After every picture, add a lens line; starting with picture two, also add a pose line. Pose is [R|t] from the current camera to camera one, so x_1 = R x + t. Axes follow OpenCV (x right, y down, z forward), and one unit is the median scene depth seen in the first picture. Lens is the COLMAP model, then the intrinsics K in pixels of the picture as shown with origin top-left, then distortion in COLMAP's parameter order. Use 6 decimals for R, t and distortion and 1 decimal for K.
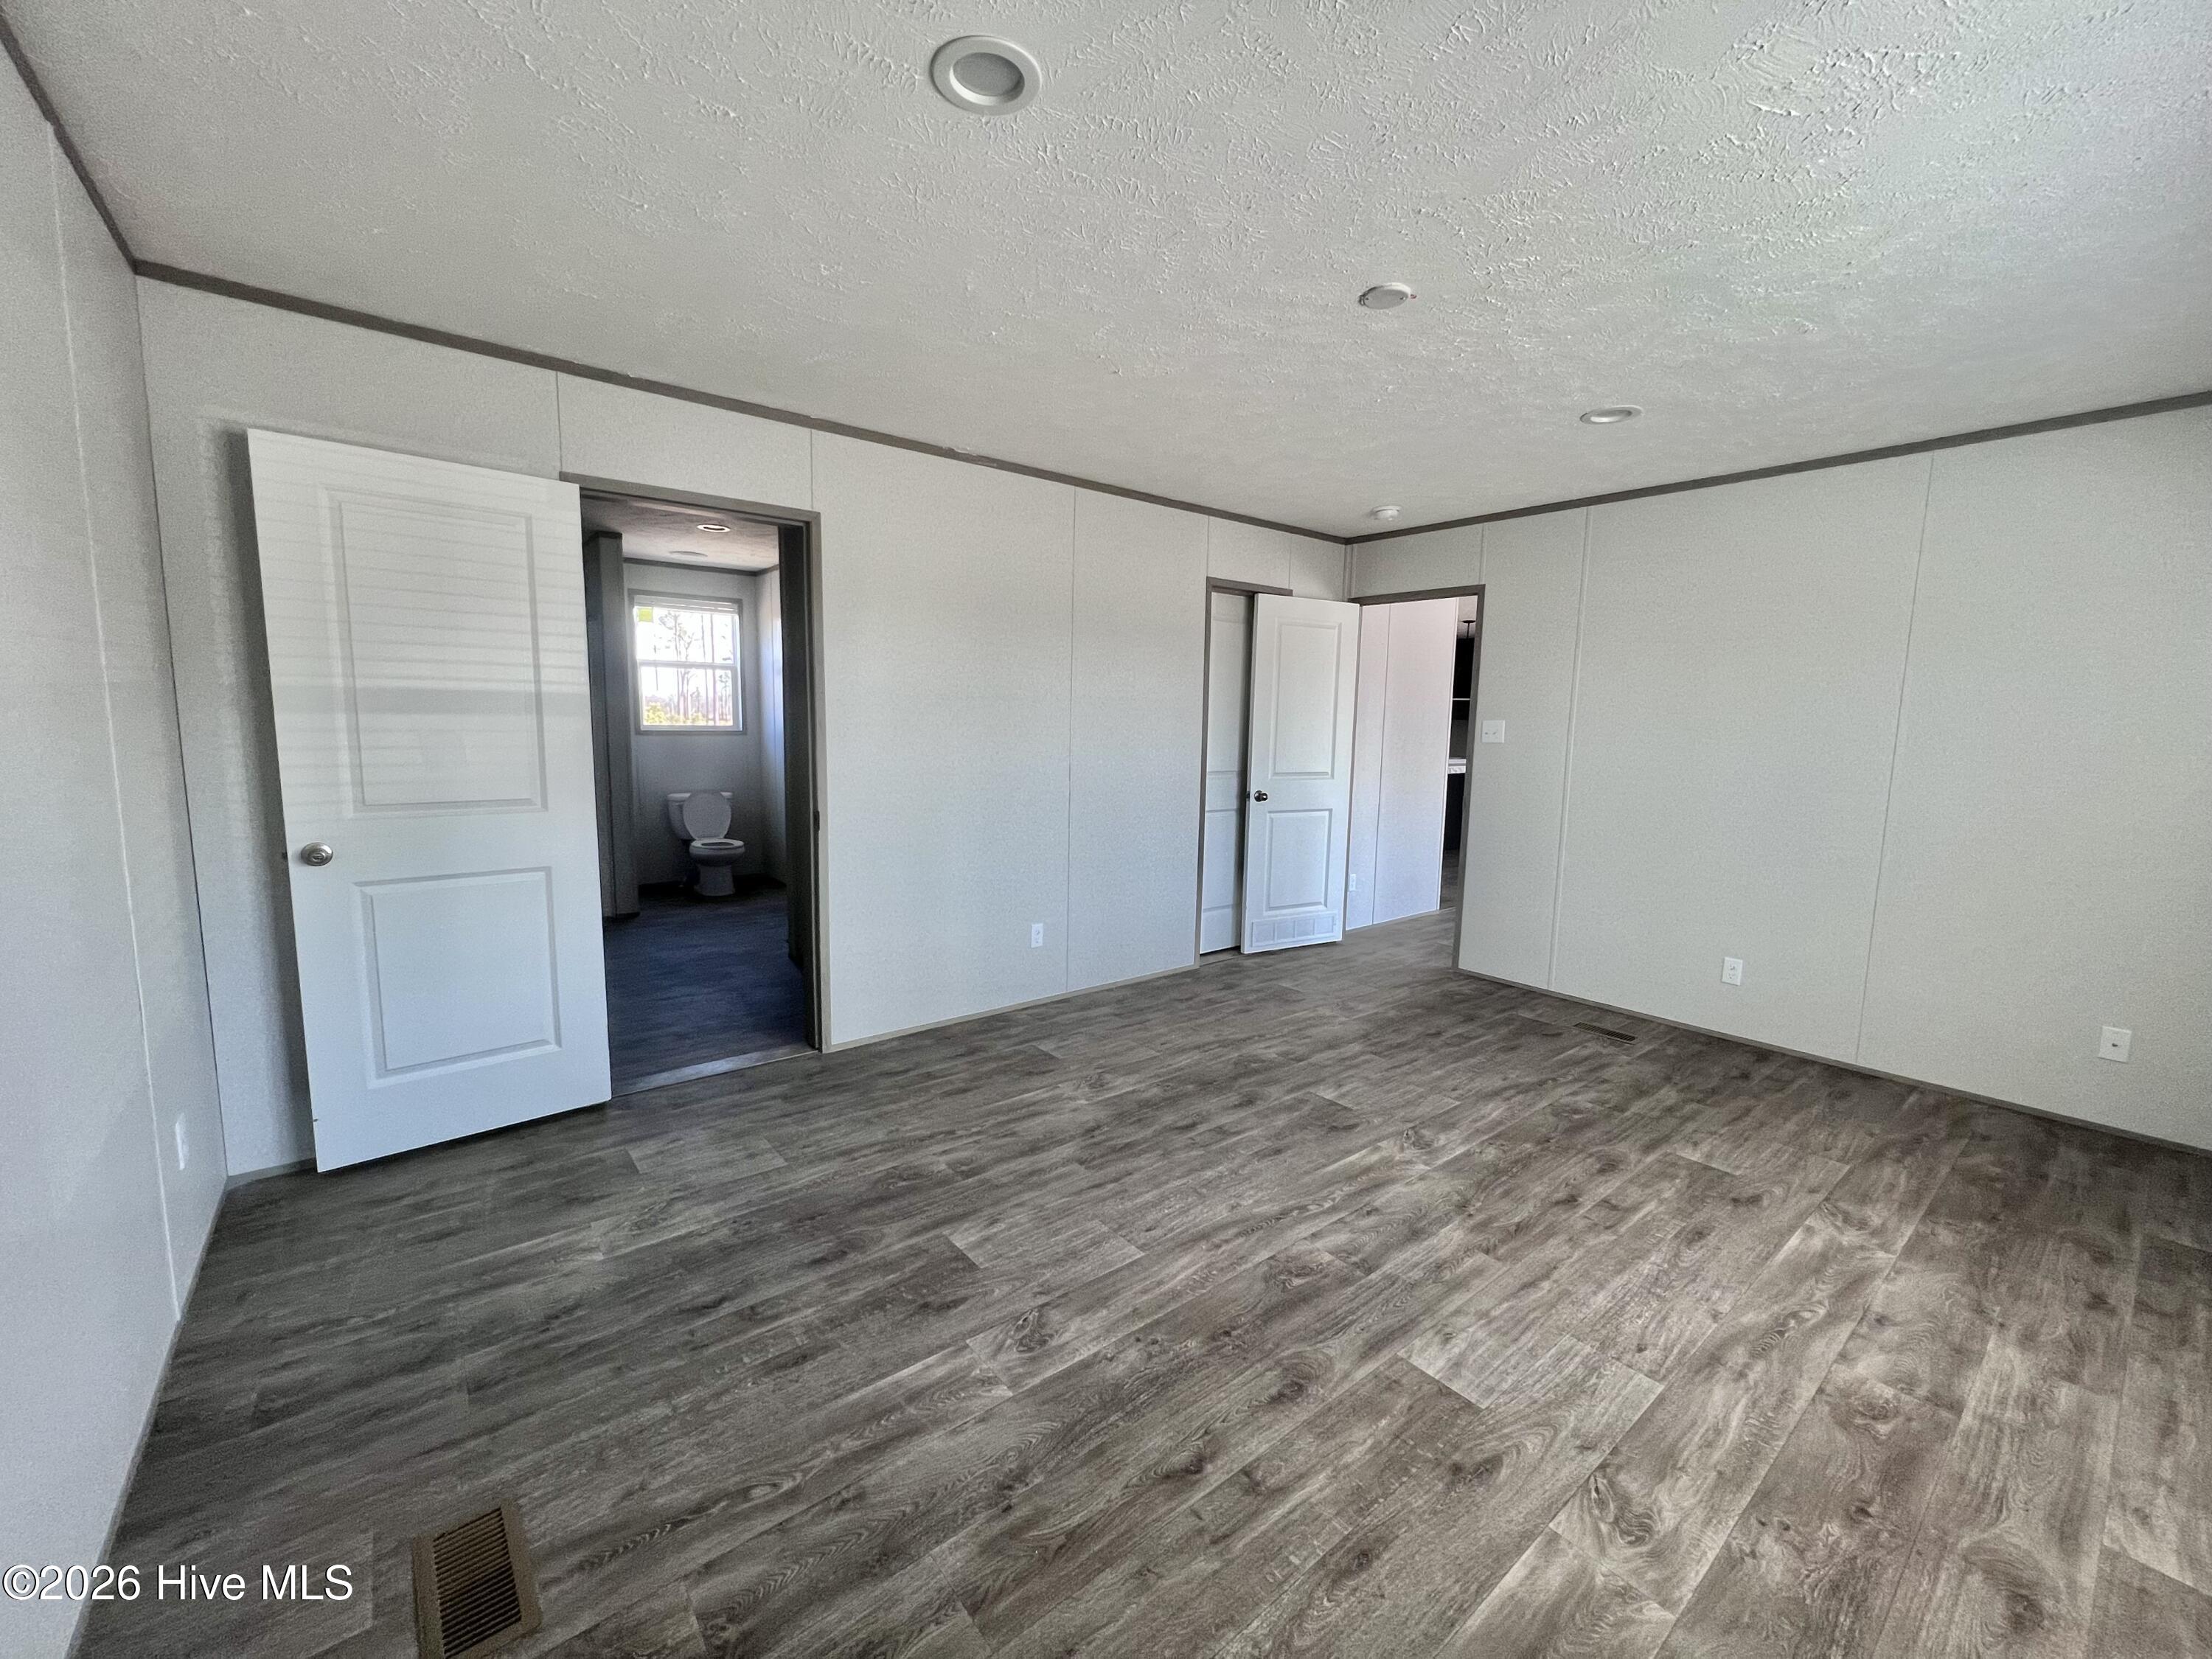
lens RADIAL K [[887.3, 0, 1099.4], [0, 887.3, 831.4], [0, 0, 1]] dist [-0.003149, 0.000701]
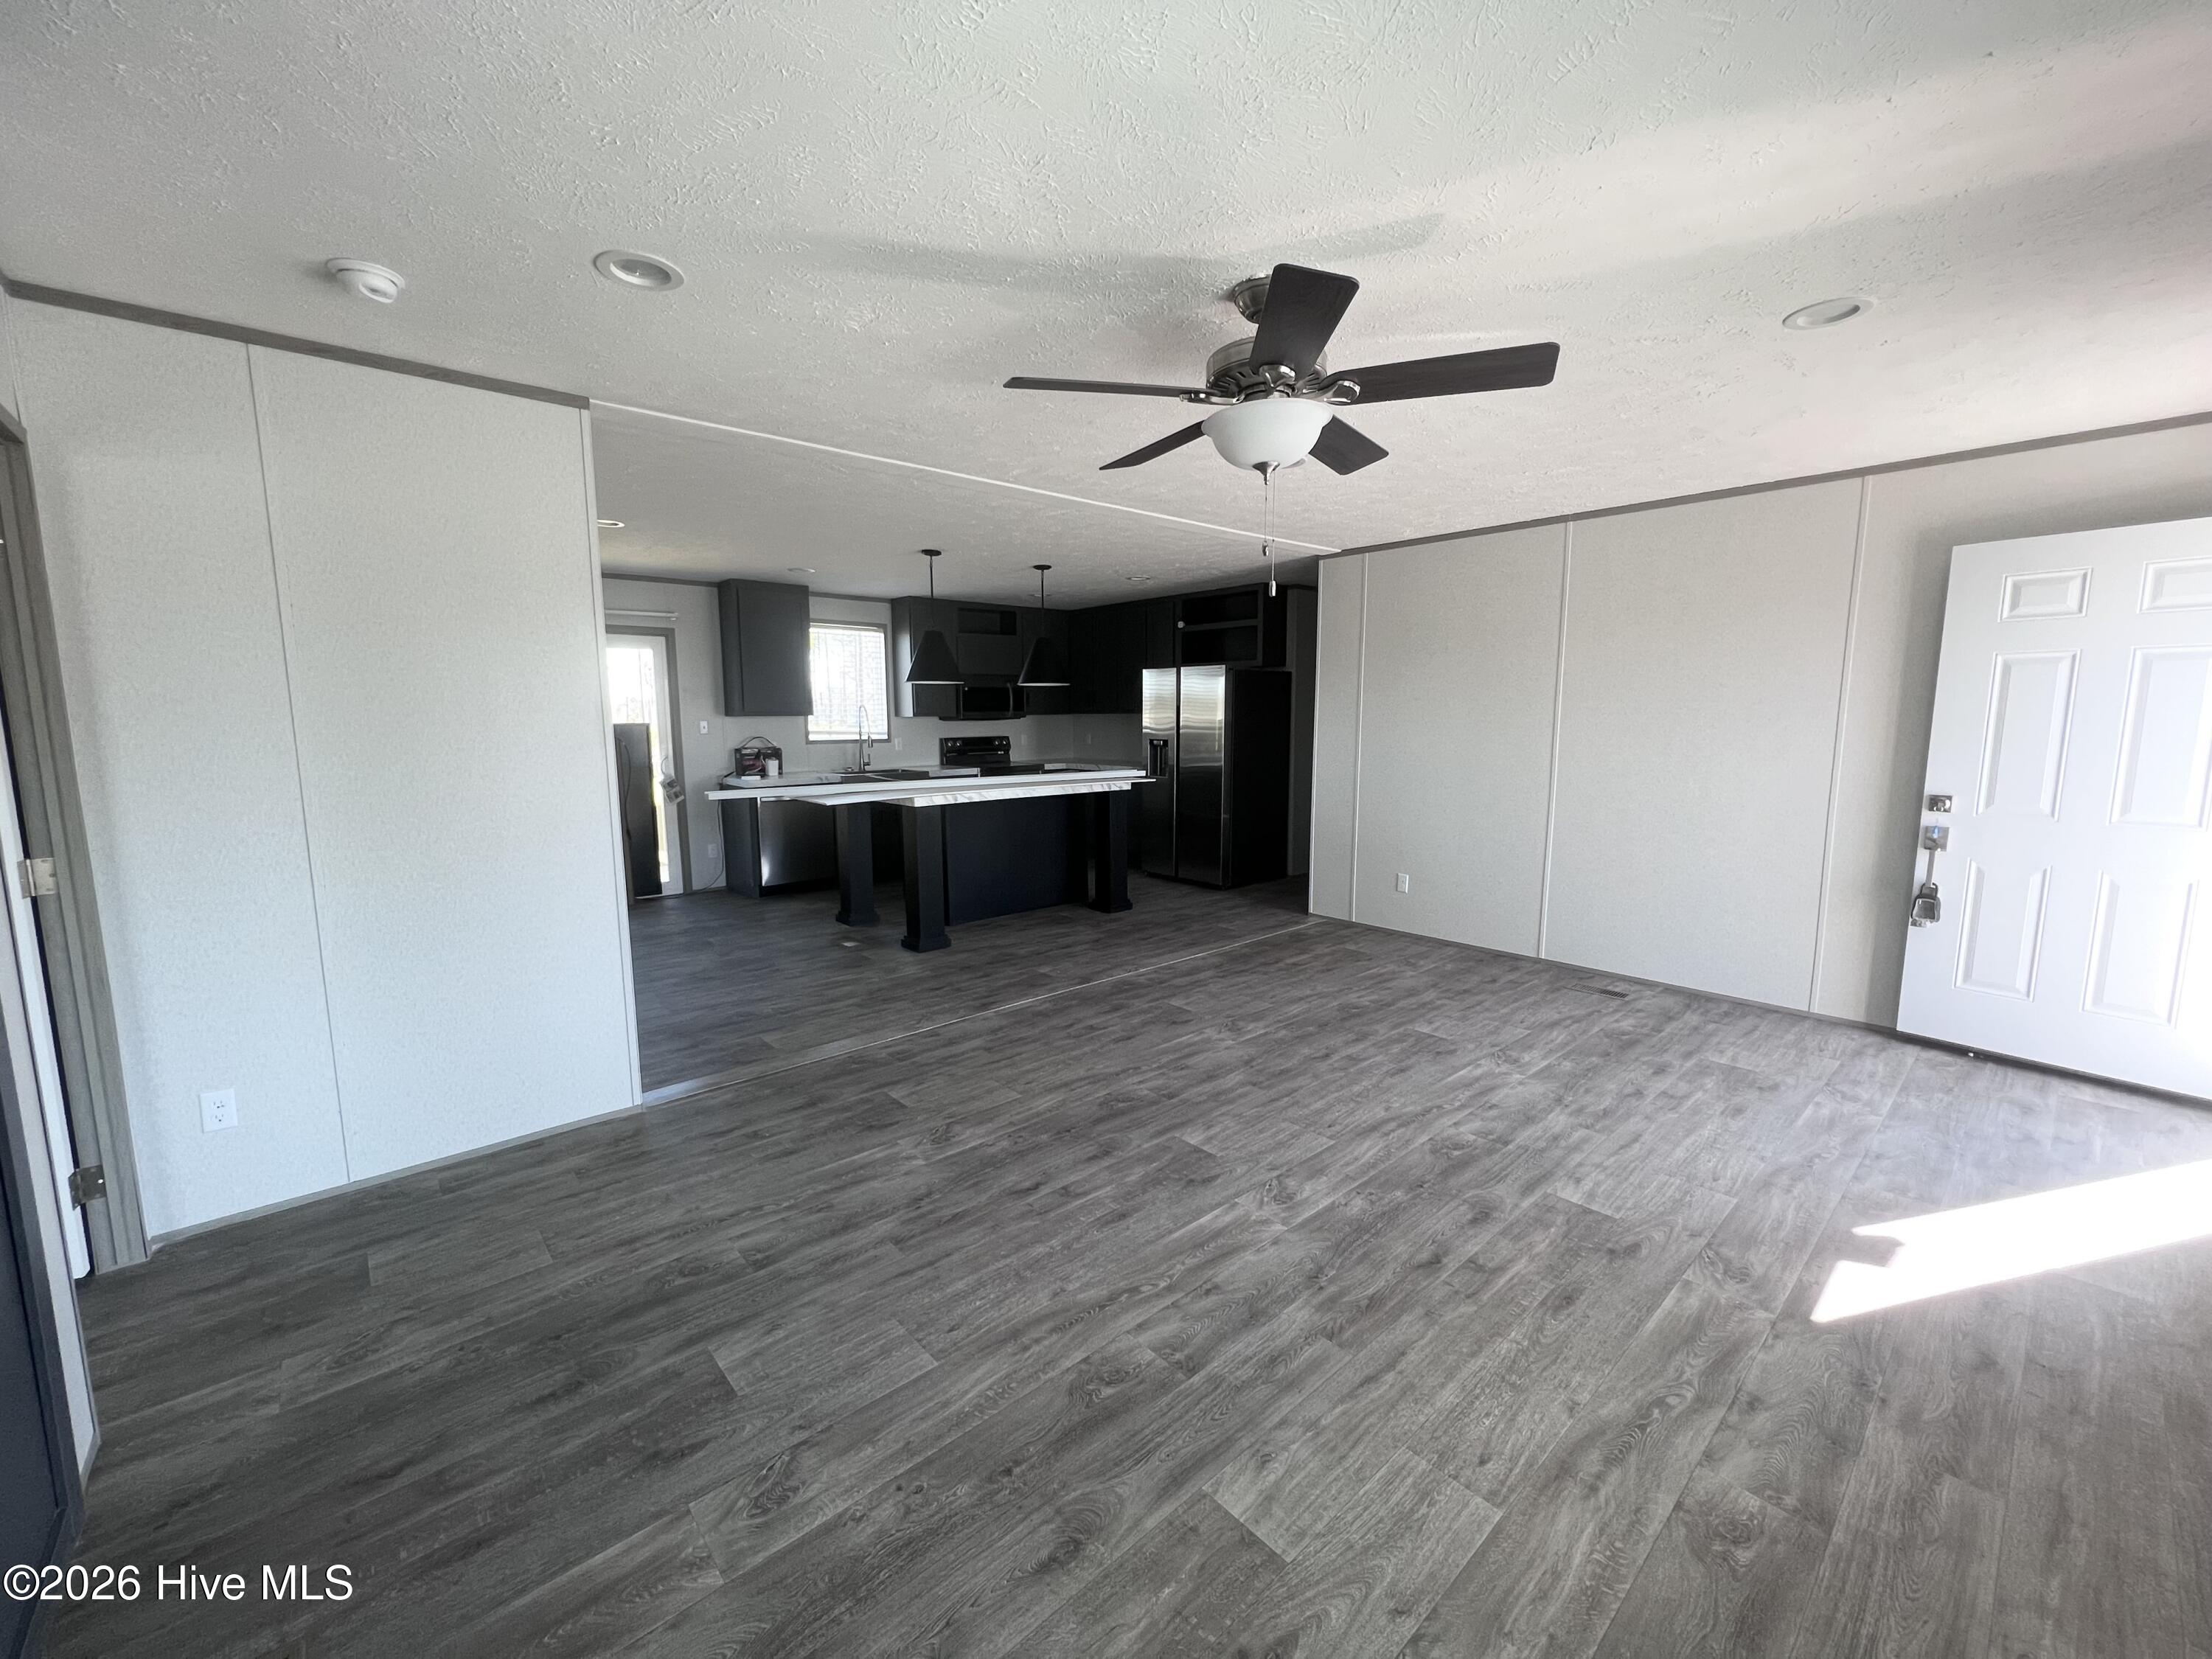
lens RADIAL K [[887.3, 0, 1099.4], [0, 887.3, 831.4], [0, 0, 1]] dist [-0.003149, 0.000701]
pose [[0.998439, -0.031360, 0.046224, 0.188909], [0.030930, 0.999472, 0.009990, -0.047843], [-0.046512, -0.008544, 0.998881, 0.135855]]
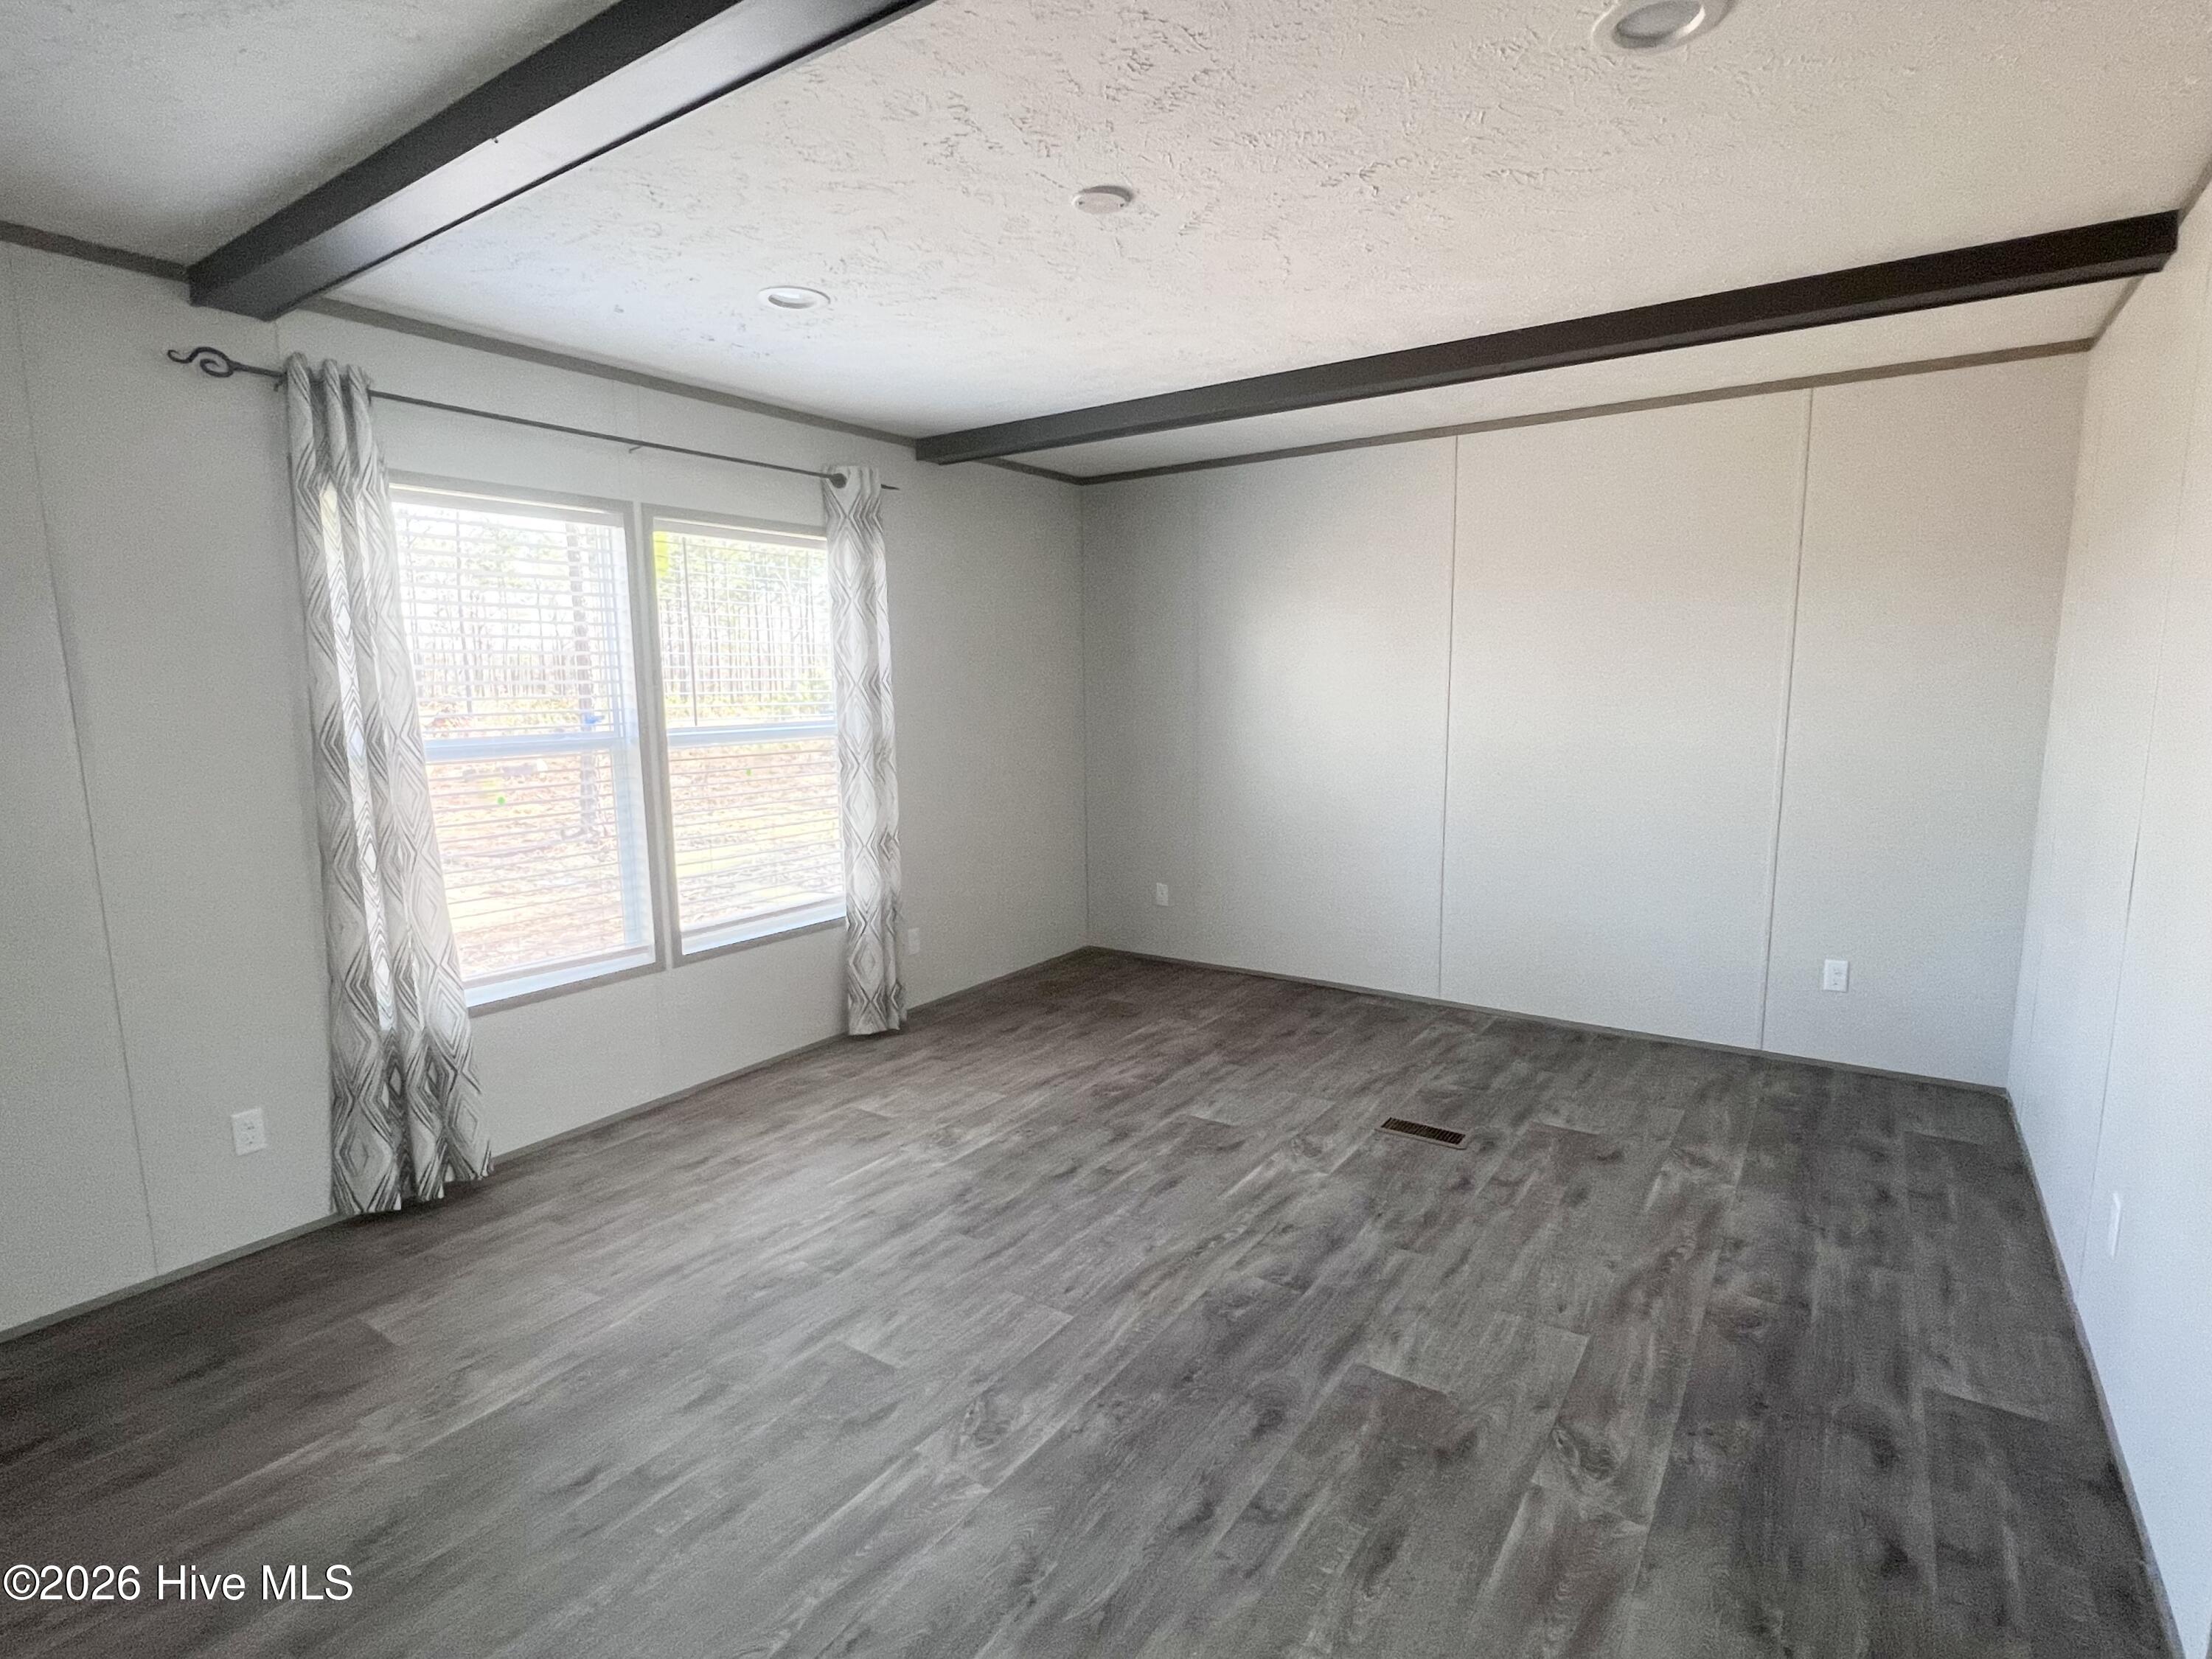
lens RADIAL K [[1107.6, 0, 1097.7], [0, 1107.6, 835.9], [0, 0, 1]] dist [-0.002689, -0.000214]
pose [[0.957233, -0.073385, 0.279857, -0.208960], [0.067281, 0.997241, 0.031370, -0.045325], [-0.281387, -0.011199, 0.959529, -0.082674]]
